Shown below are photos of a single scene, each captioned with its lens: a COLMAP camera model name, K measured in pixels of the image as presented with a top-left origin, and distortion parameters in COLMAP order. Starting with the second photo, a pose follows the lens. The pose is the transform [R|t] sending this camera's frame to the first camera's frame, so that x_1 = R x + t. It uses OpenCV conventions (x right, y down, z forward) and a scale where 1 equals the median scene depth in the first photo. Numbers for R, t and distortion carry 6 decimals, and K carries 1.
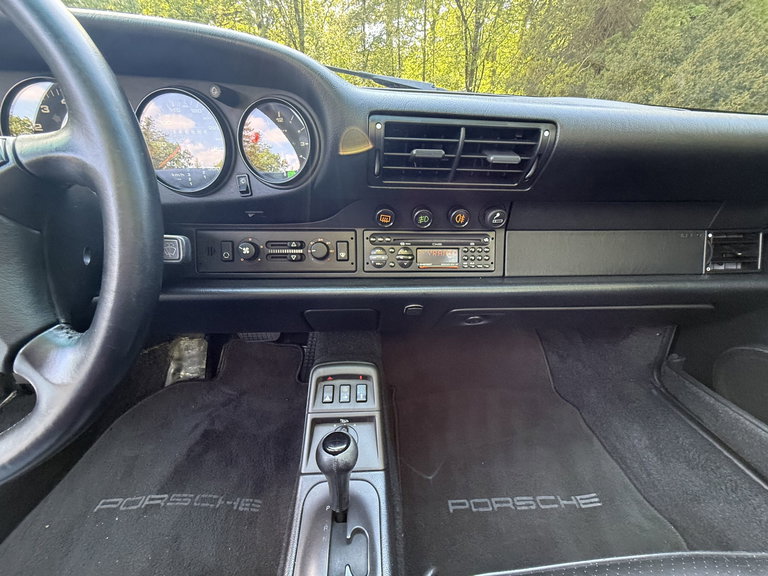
lens RADIAL K [[324.7, 0, 384.0], [0, 324.7, 288.0], [0, 0, 1]] dist [-0.001175, -0.000132]
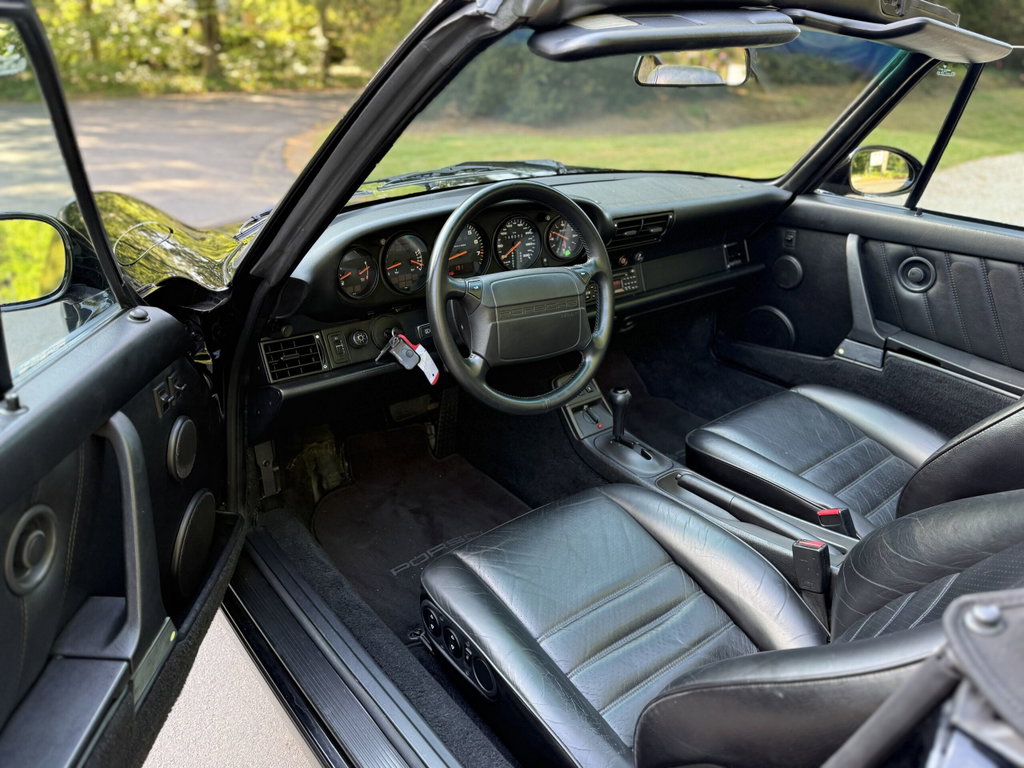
lens RADIAL K [[703.3, 0, 512.0], [0, 703.3, 384.0], [0, 0, 1]] dist [0.001350, 0.000142]
pose [[0.830361, -0.244976, 0.500487, -1.897891], [0.247316, 0.966888, 0.062944, 0.023804], [-0.499334, 0.071513, 0.863453, -1.536169]]
